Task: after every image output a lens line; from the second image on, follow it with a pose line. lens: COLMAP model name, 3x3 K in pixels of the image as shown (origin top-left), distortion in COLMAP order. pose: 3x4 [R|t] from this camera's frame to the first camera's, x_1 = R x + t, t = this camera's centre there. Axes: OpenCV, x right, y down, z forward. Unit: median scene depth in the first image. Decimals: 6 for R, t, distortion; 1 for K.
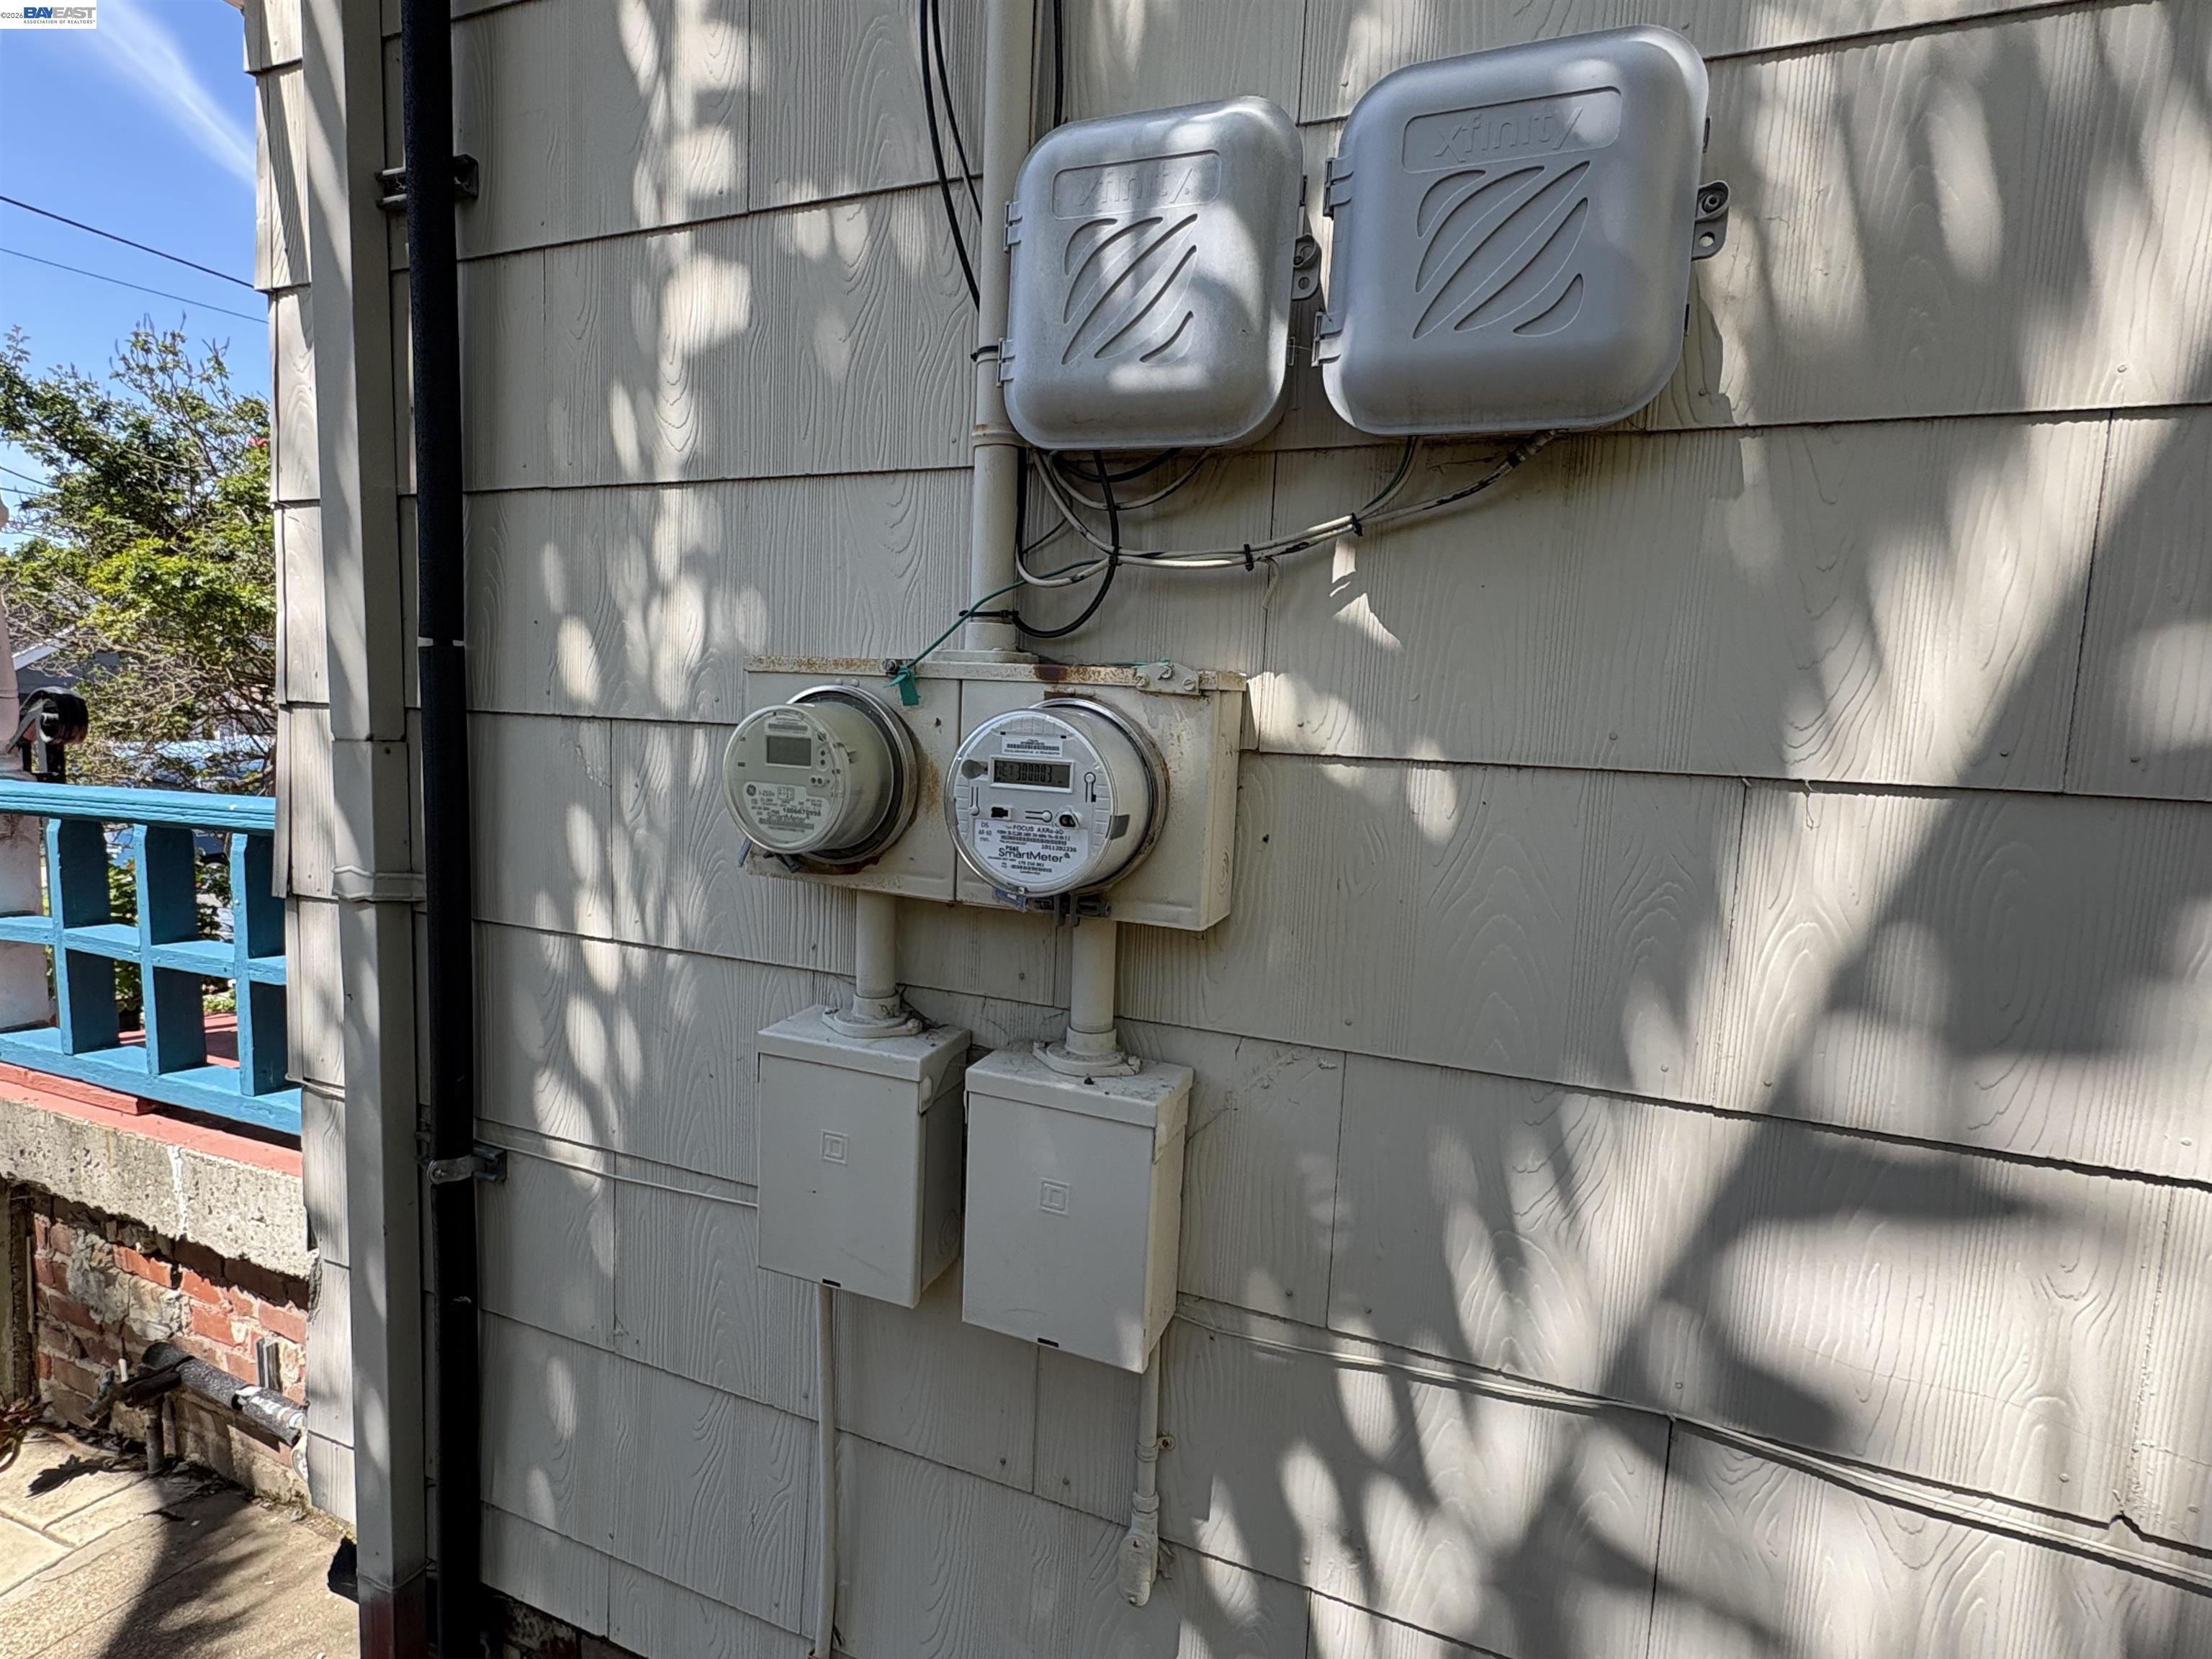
lens RADIAL K [[1078.8, 0, 1106.0], [0, 1078.8, 829.5], [0, 0, 1]] dist [0.002440, 0.000884]
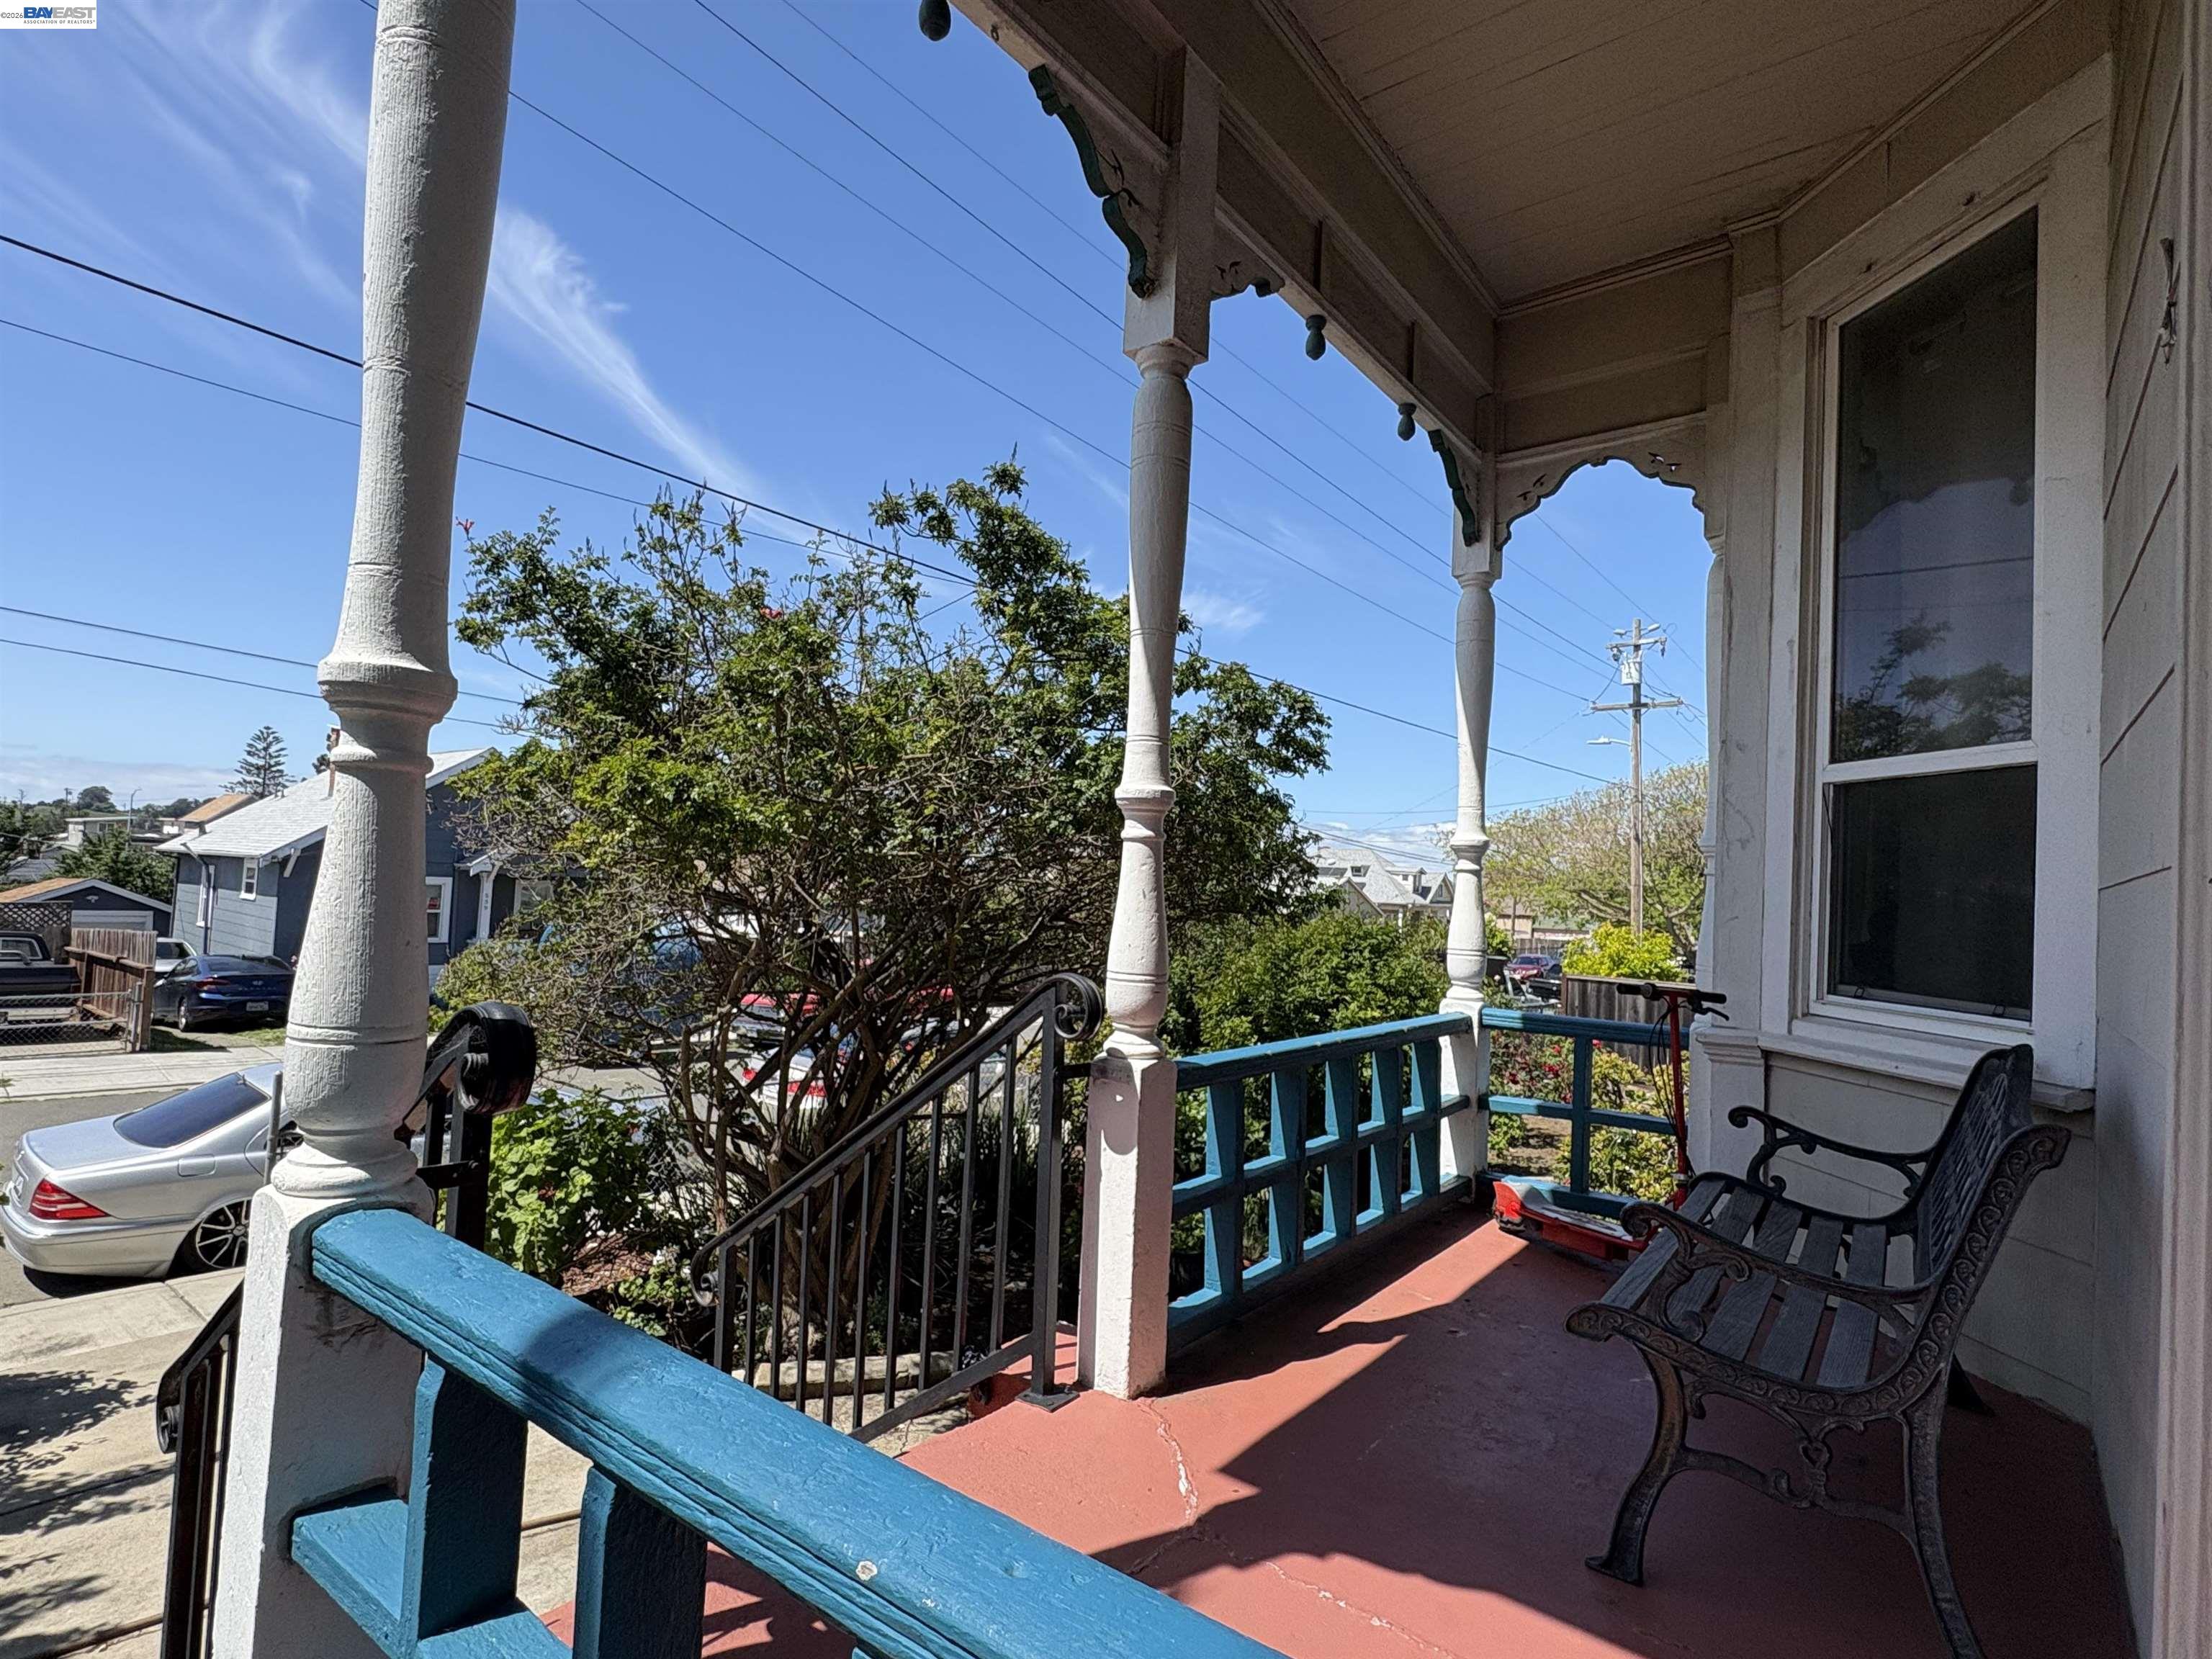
lens RADIAL K [[1113.0, 0, 1106.0], [0, 1113.0, 829.5], [0, 0, 1]] dist [-0.000307, 0.000095]
pose [[0.956602, 0.004876, -0.291356, -0.283736], [-0.053875, 0.985582, -0.160393, -0.079905], [0.286373, 0.169129, 0.943073, 0.301324]]
